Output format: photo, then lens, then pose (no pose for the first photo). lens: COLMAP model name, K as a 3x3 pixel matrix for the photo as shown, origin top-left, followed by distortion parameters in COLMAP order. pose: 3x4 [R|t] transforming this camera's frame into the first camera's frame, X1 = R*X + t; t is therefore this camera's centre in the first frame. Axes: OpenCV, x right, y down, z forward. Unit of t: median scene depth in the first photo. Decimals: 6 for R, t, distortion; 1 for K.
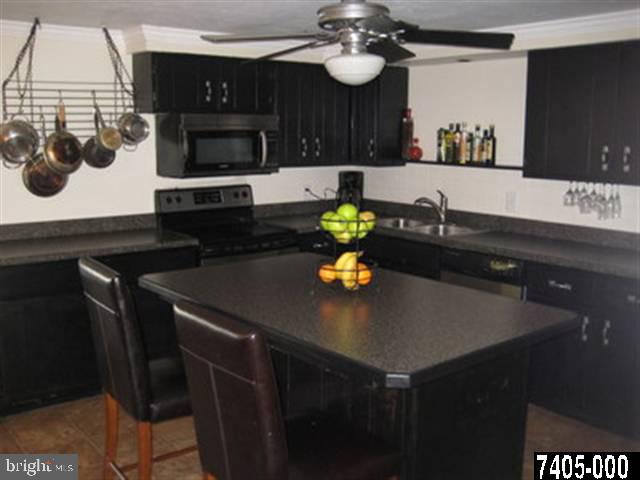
lens RADIAL K [[658.5, 0, 322.6], [0, 658.5, 241.3], [0, 0, 1]] dist [-0.107942, 0.000000]
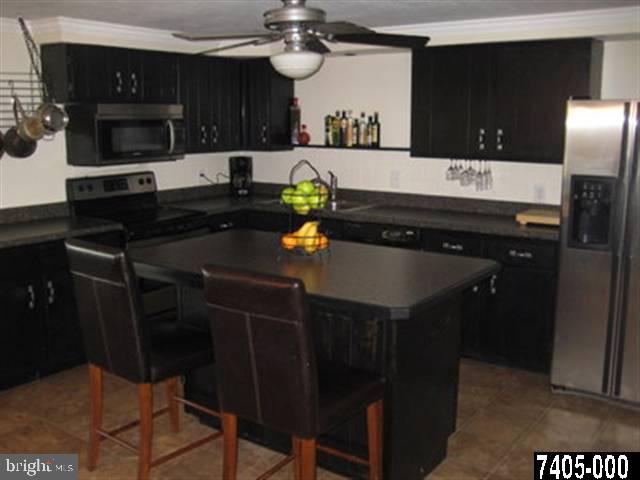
lens RADIAL K [[658.5, 0, 322.1], [0, 658.5, 236.1], [0, 0, 1]] dist [-0.107942, 0.000000]
pose [[0.964139, -0.051463, 0.260359, -0.145363], [0.048660, 0.998667, 0.017204, 0.013613], [-0.260897, -0.003918, 0.965359, -0.080167]]
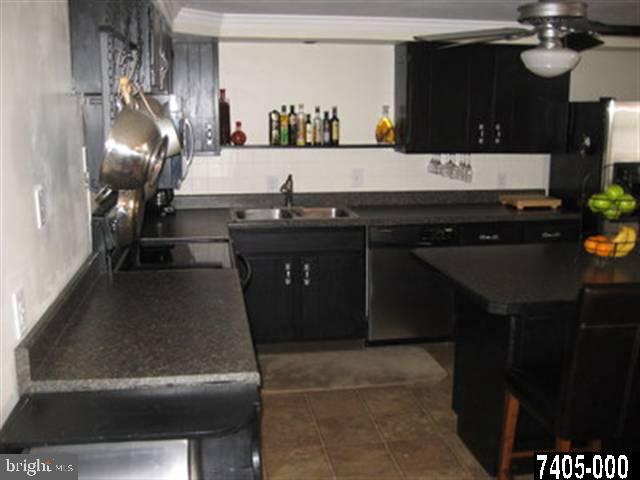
lens RADIAL K [[658.5, 0, 321.2], [0, 658.5, 241.2], [0, 0, 1]] dist [-0.107942, 0.000000]
pose [[0.509526, -0.176242, 0.842212, -0.710644], [0.143459, 0.982499, 0.118807, -0.099687], [-0.848412, 0.060288, 0.525893, 0.503153]]
